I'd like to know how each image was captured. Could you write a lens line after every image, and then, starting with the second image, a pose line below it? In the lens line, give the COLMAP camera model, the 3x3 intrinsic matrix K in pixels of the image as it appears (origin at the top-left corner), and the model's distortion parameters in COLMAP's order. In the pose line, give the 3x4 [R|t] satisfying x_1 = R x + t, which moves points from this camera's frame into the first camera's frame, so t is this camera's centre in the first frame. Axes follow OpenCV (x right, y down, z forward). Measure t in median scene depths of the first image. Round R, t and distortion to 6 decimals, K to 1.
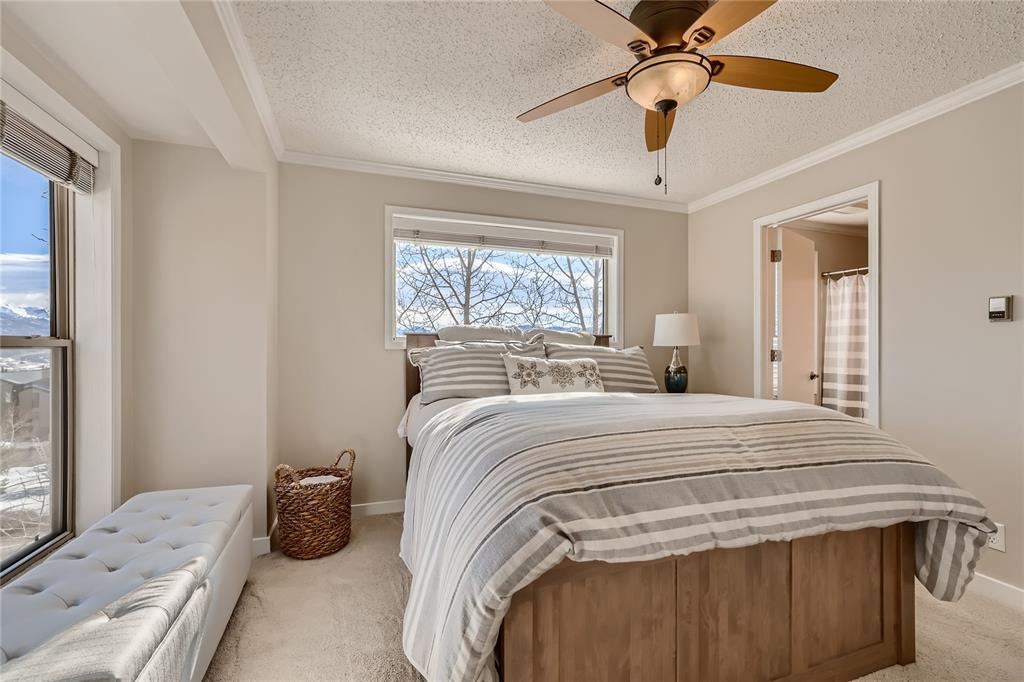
lens RADIAL K [[448.2, 0, 512.0], [0, 448.2, 341.0], [0, 0, 1]] dist [-0.001330, -0.000122]
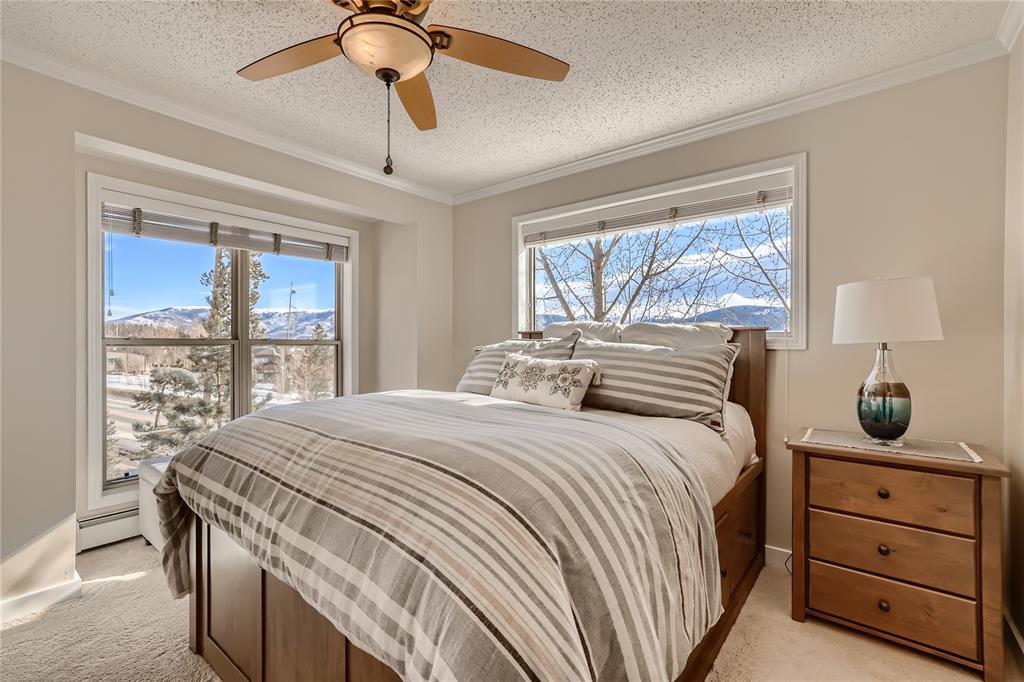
lens RADIAL K [[448.2, 0, 512.0], [0, 448.2, 341.0], [0, 0, 1]] dist [-0.001330, -0.000122]
pose [[0.535161, -0.000348, -0.844750, 0.630475], [0.018375, 0.999768, 0.011228, -0.006393], [0.844550, -0.021531, 0.535043, 0.375038]]
